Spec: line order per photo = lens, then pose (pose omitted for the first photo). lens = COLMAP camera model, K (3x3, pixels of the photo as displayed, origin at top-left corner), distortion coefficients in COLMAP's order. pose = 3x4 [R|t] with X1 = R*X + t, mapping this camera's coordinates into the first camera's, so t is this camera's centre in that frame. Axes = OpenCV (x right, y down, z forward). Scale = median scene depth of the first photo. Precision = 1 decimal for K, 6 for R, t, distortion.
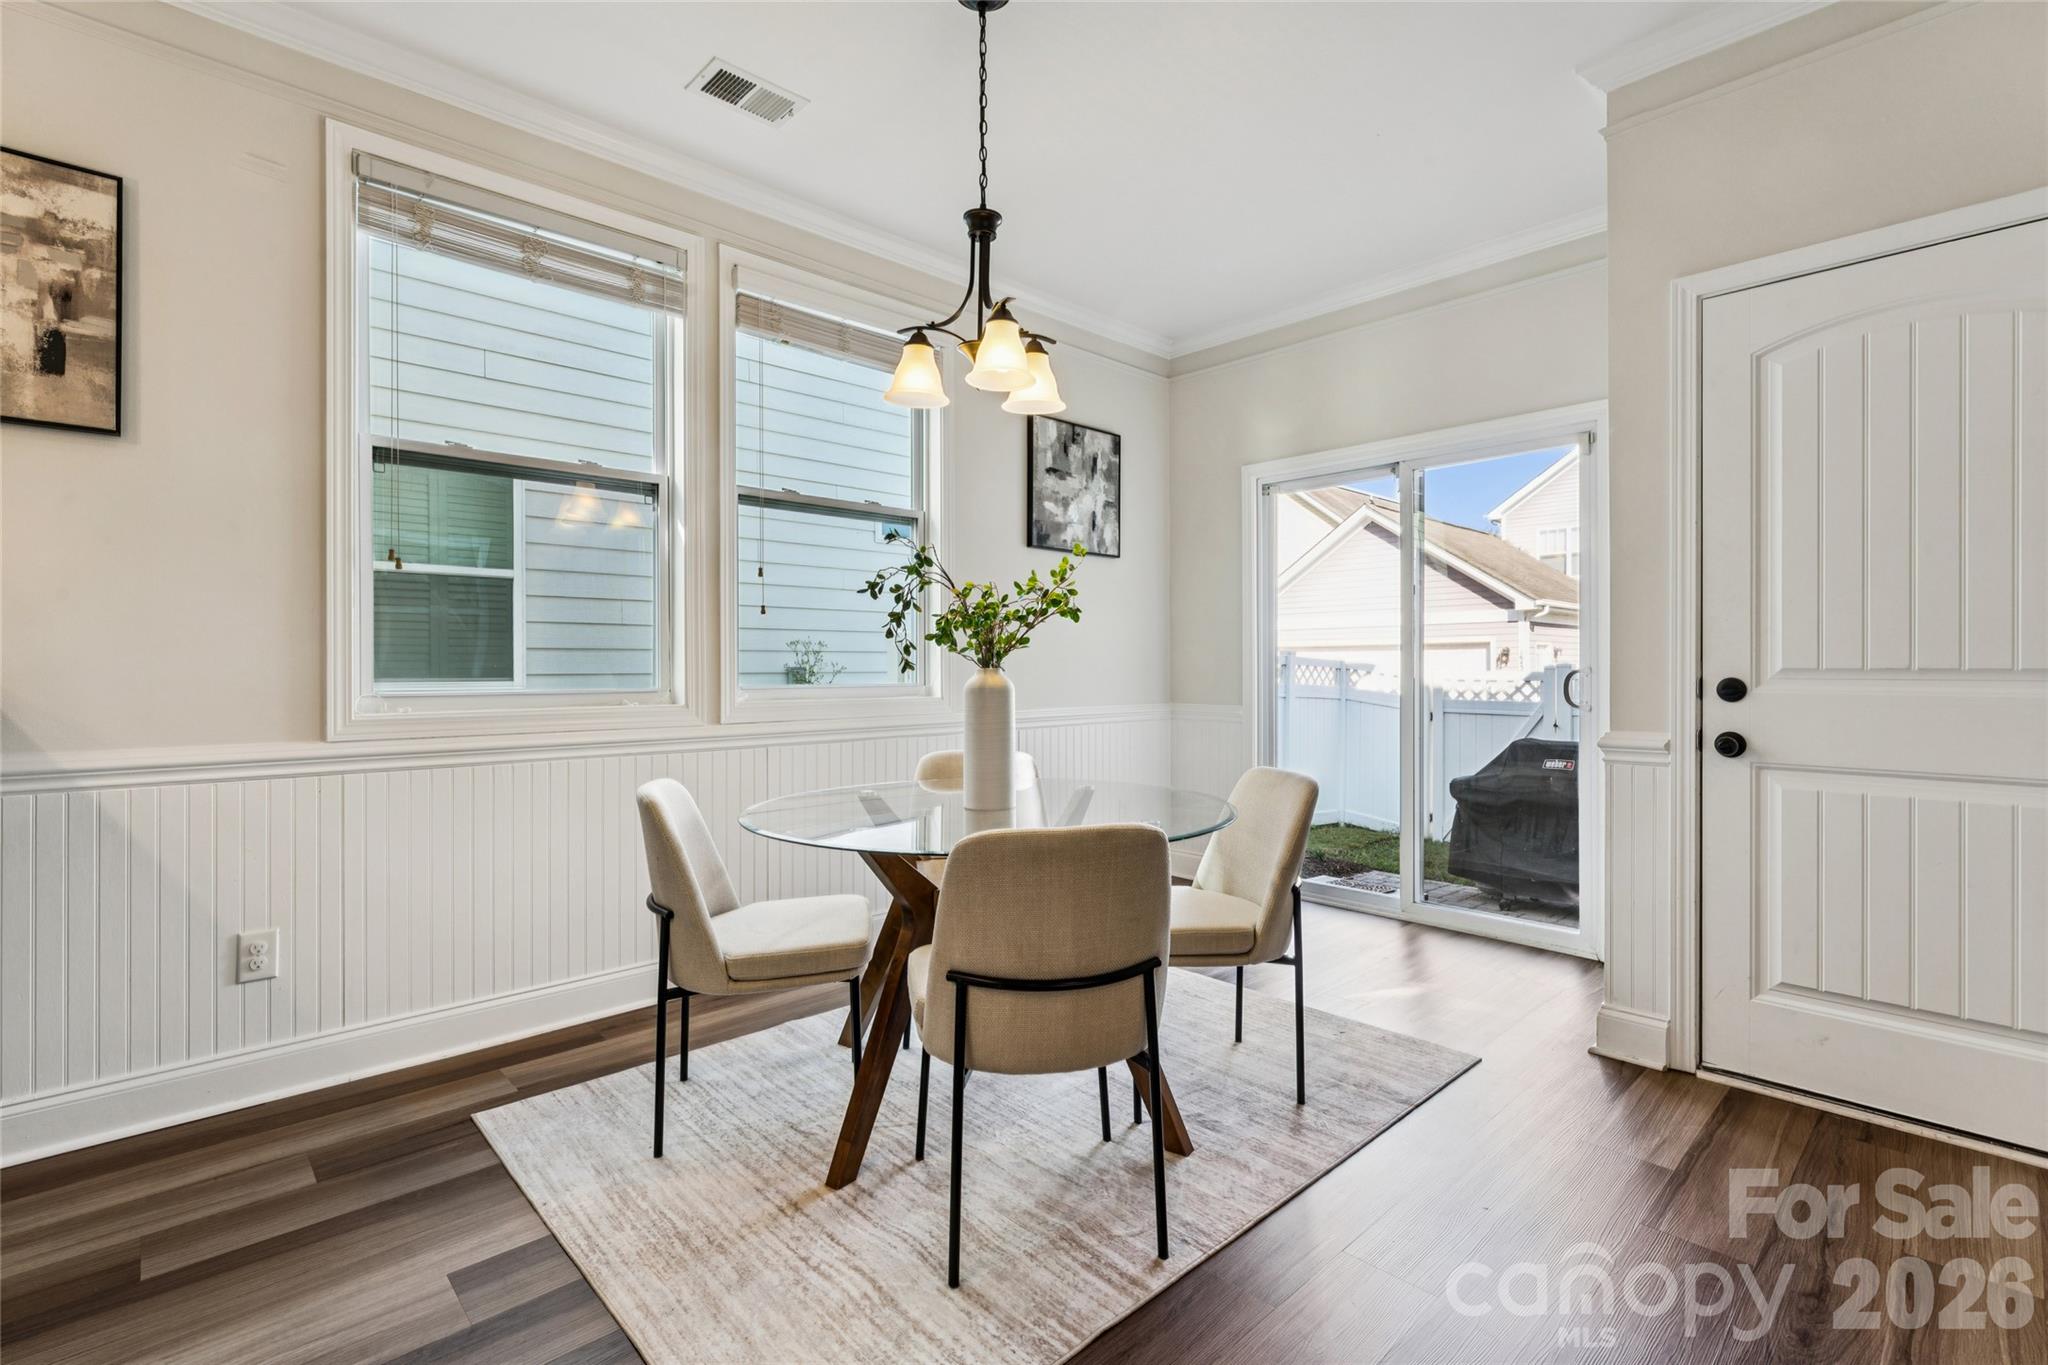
lens RADIAL K [[927.1, 0, 1023.1], [0, 927.1, 669.0], [0, 0, 1]] dist [-0.003353, -0.000449]
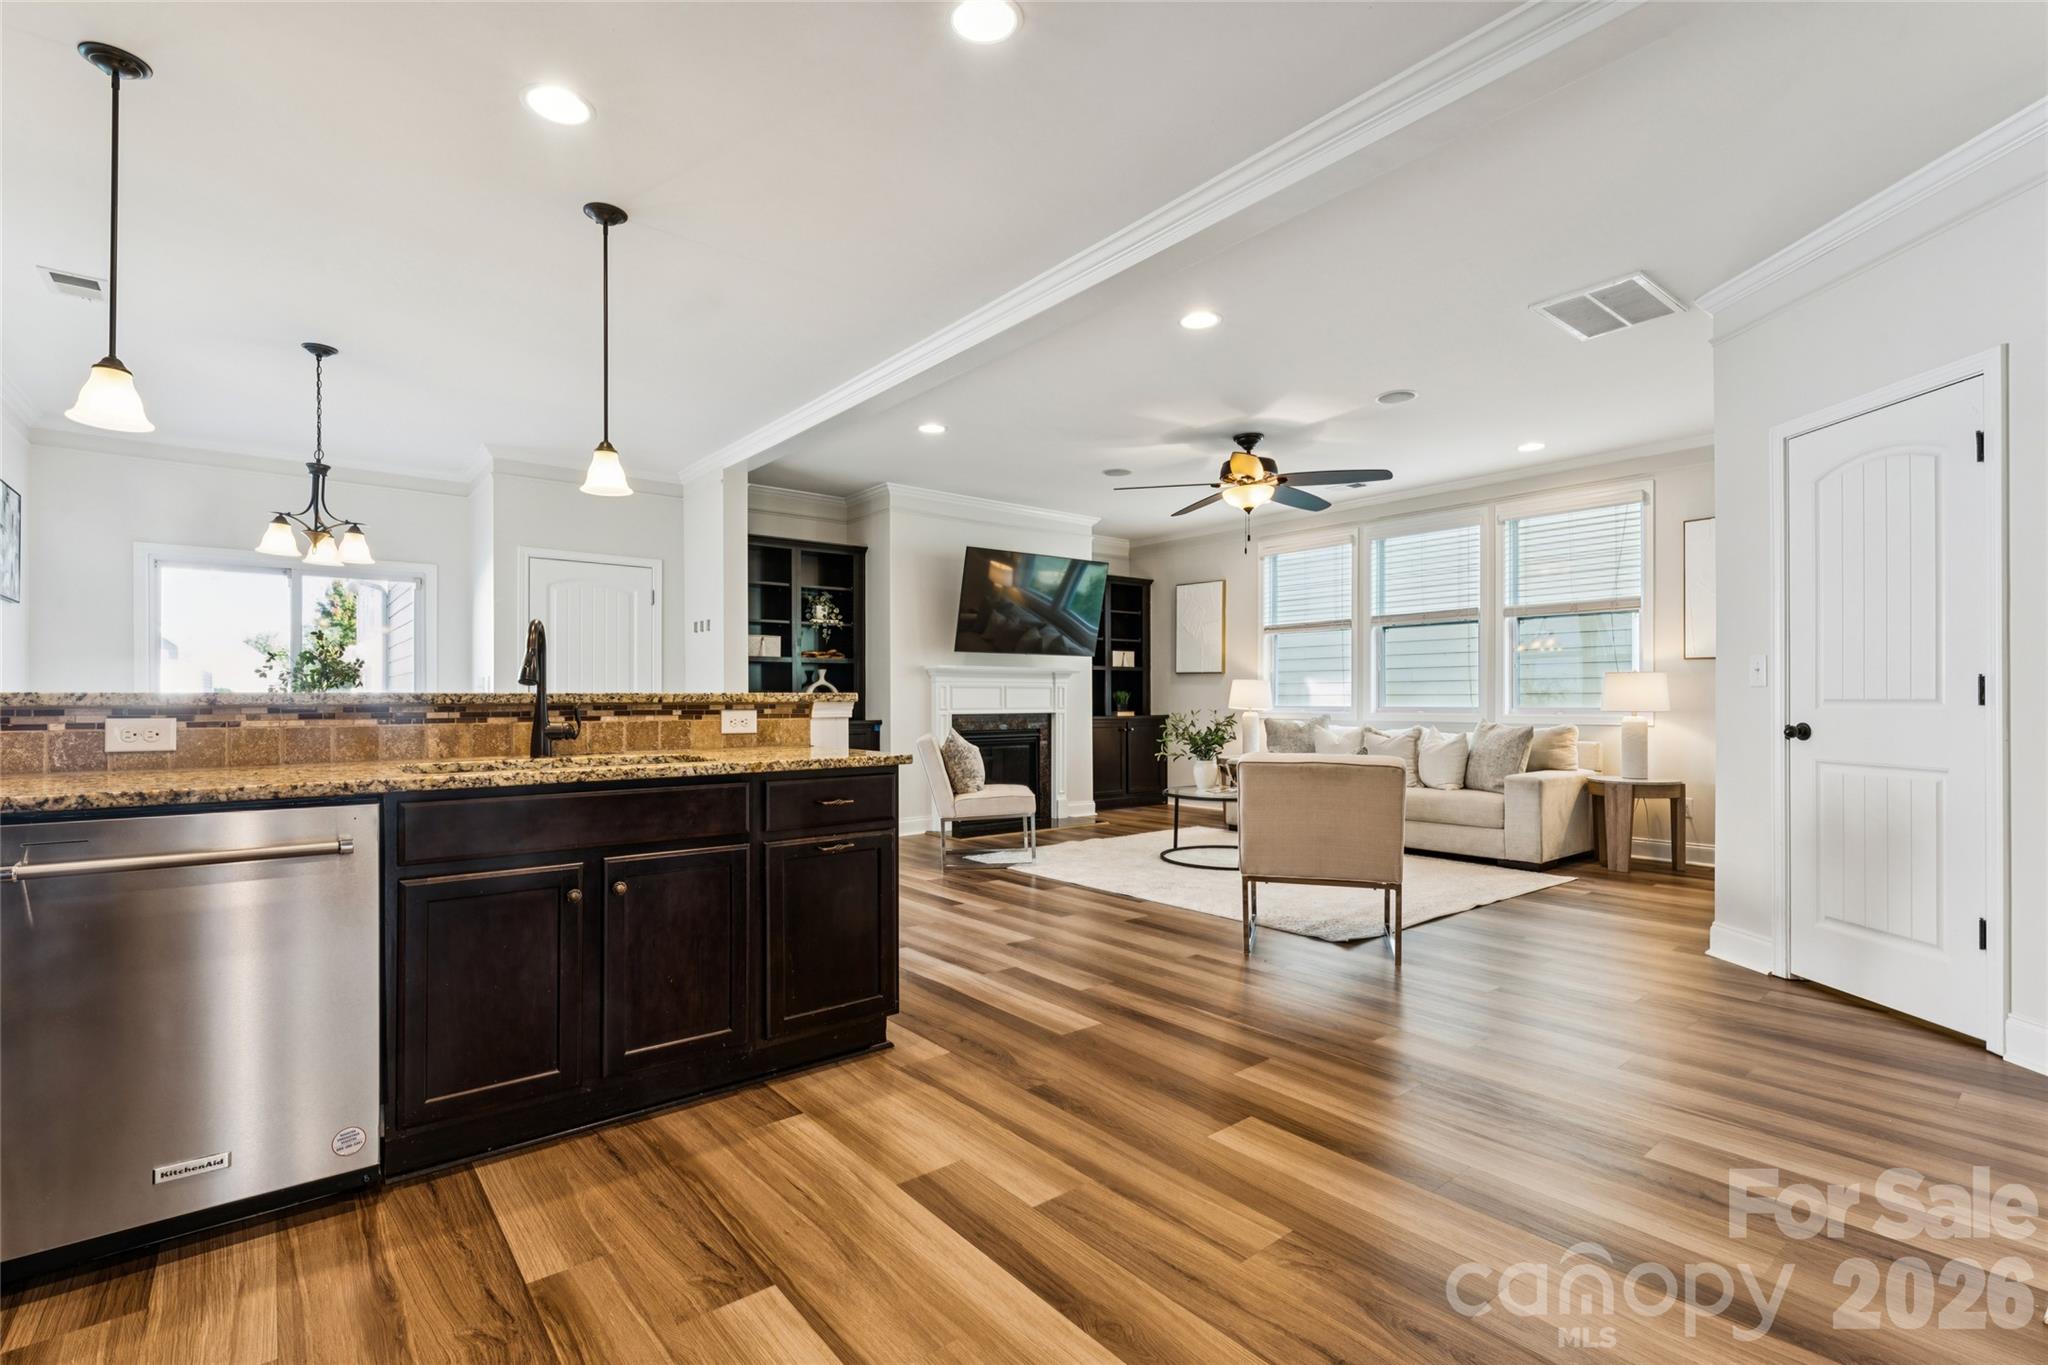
lens RADIAL K [[925.7, 0, 1024.0], [0, 925.7, 695.6], [0, 0, 1]] dist [-0.000119, 0.000177]
pose [[0.074305, 0.006124, 0.997217, -1.683963], [0.002171, 0.999978, -0.006302, 0.004096], [-0.997233, 0.002633, 0.074290, -0.550228]]
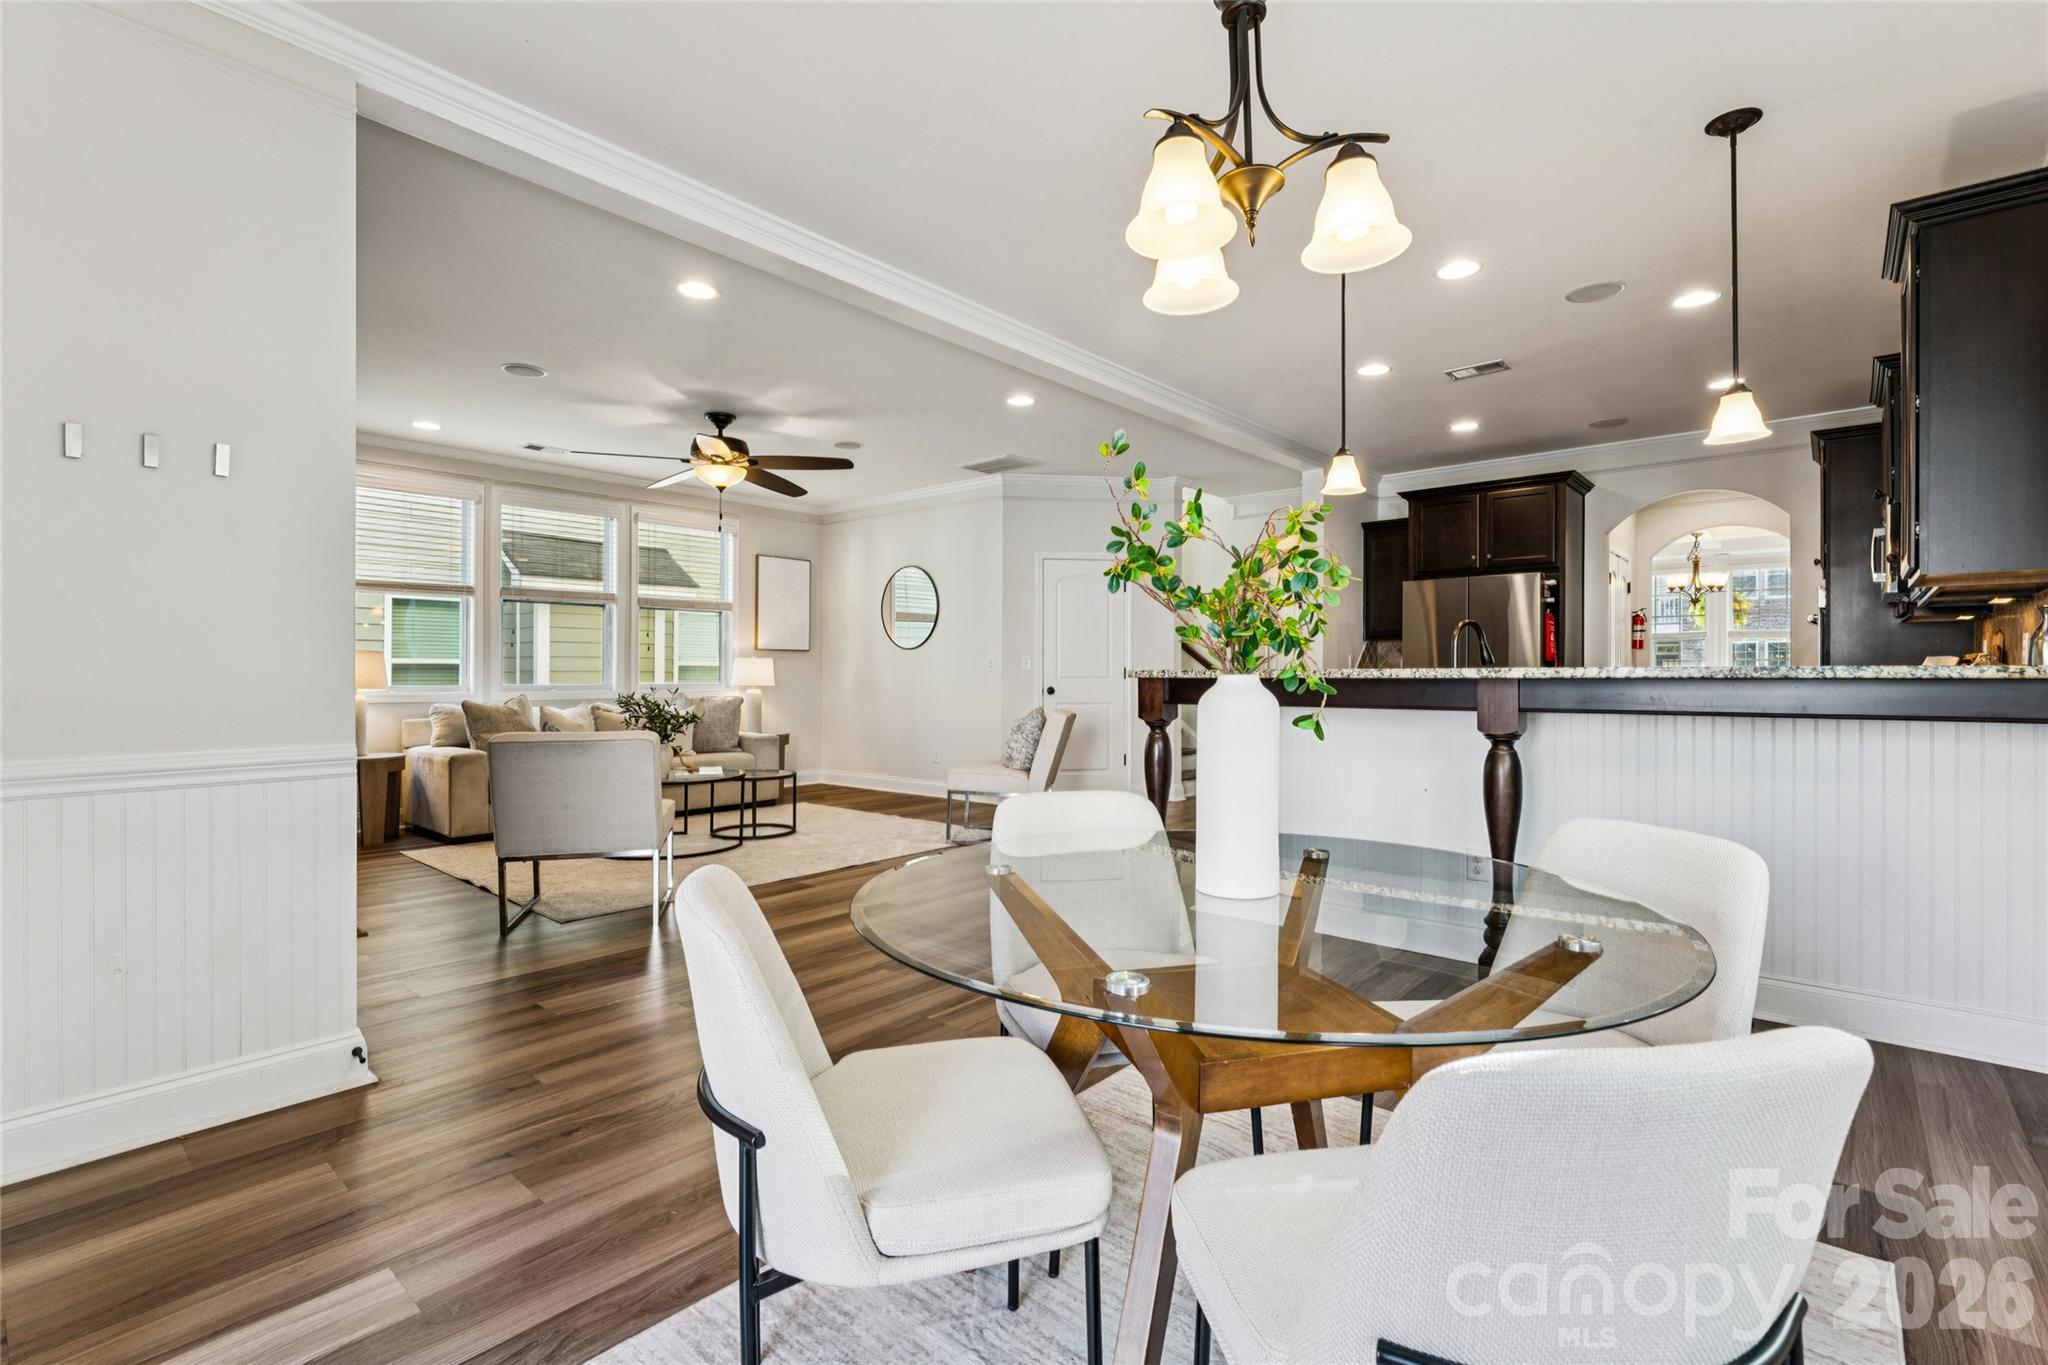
lens RADIAL K [[927.1, 0, 1023.1], [0, 927.1, 669.0], [0, 0, 1]] dist [-0.003353, -0.000449]
pose [[-0.995574, 0.003031, -0.093937, 0.149702], [0.003744, 0.999966, -0.007412, 0.000709], [0.093911, -0.007731, -0.995551, 1.469827]]
